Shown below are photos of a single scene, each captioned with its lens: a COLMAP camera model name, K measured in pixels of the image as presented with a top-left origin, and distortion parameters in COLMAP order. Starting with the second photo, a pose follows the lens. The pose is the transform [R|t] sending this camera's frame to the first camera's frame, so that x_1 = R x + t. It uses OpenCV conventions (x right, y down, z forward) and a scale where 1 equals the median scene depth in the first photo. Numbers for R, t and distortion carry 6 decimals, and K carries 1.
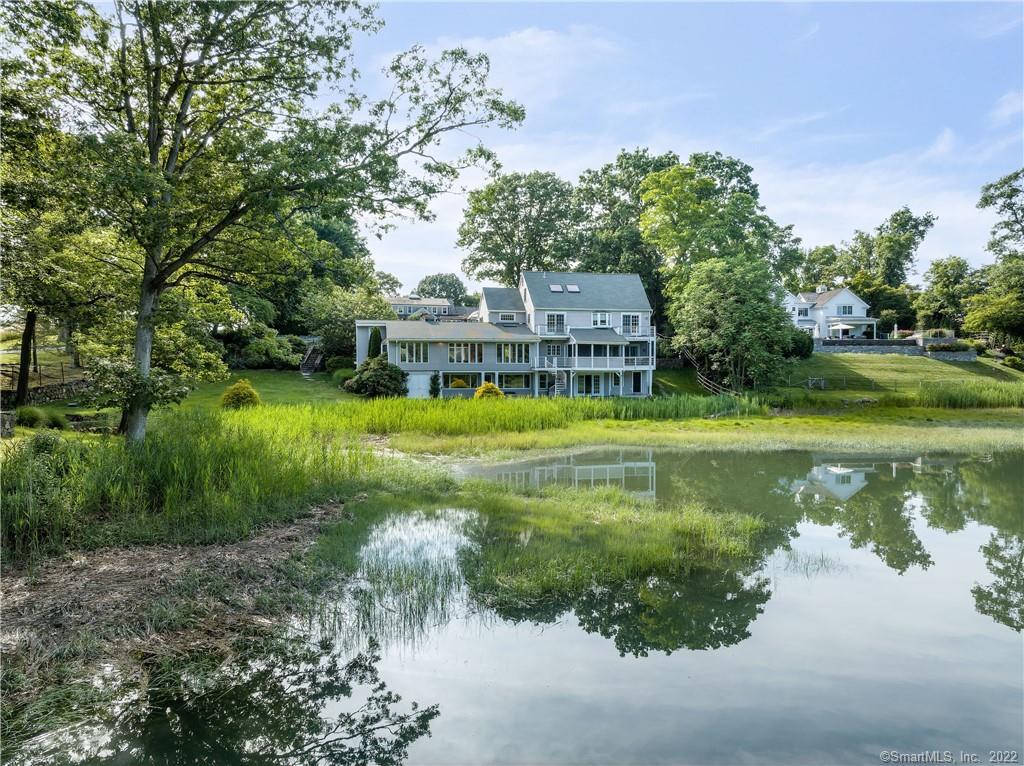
lens RADIAL K [[712.6, 0, 512.0], [0, 712.6, 383.0], [0, 0, 1]] dist [-0.001045, -0.000862]
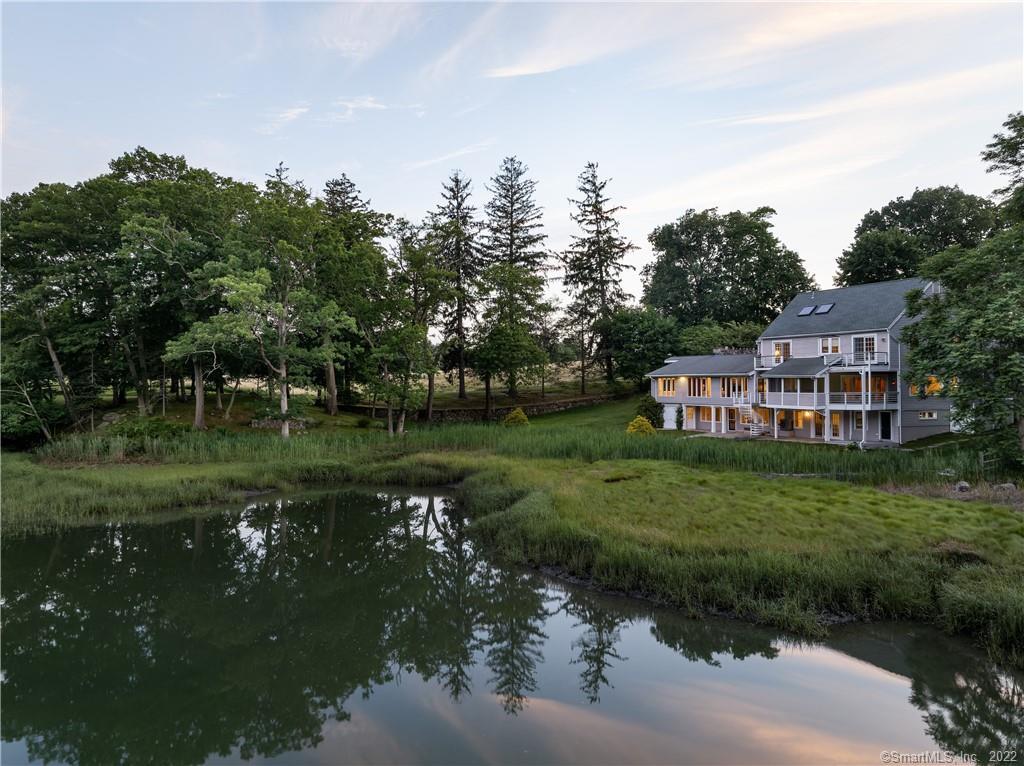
lens RADIAL K [[712.6, 0, 512.0], [0, 712.6, 383.0], [0, 0, 1]] dist [-0.001045, -0.000862]
pose [[0.279440, 0.002025, -0.960161, 0.810040], [-0.020878, 0.999774, -0.003967, -0.036414], [0.959936, 0.021155, 0.279419, 0.430863]]
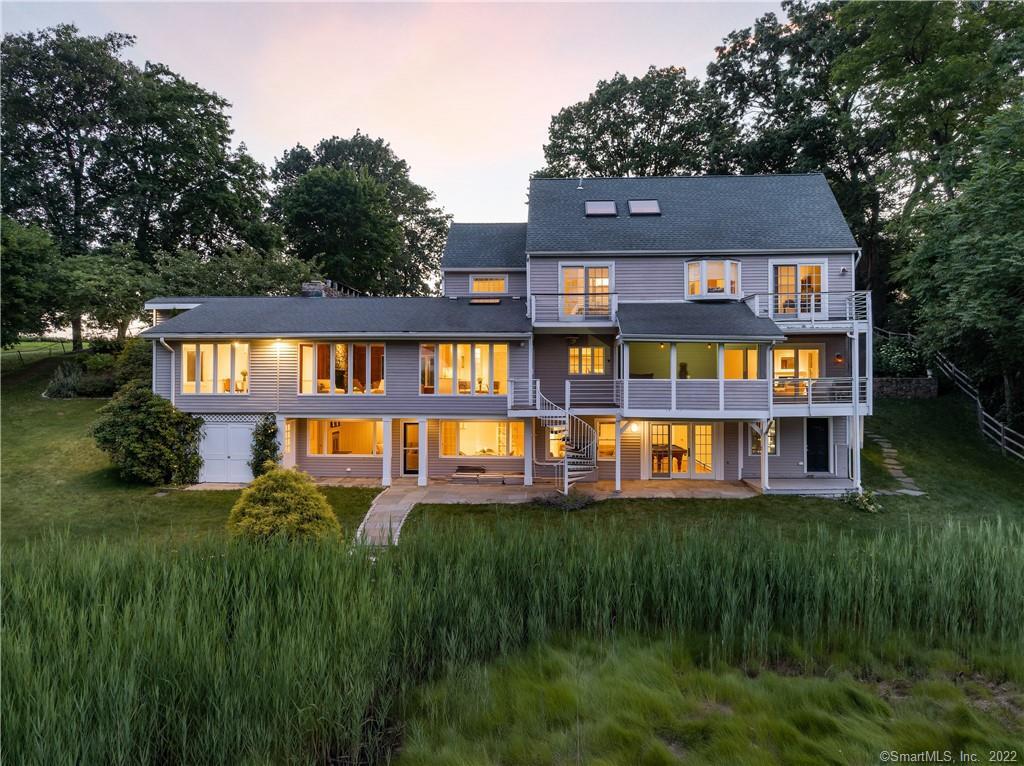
lens RADIAL K [[712.6, 0, 512.0], [0, 712.6, 383.0], [0, 0, 1]] dist [-0.001045, -0.000862]
pose [[0.965844, 0.001315, -0.259121, 0.121156], [-0.008879, 0.999568, -0.028022, -0.023110], [0.258973, 0.029366, 0.965438, 0.615401]]
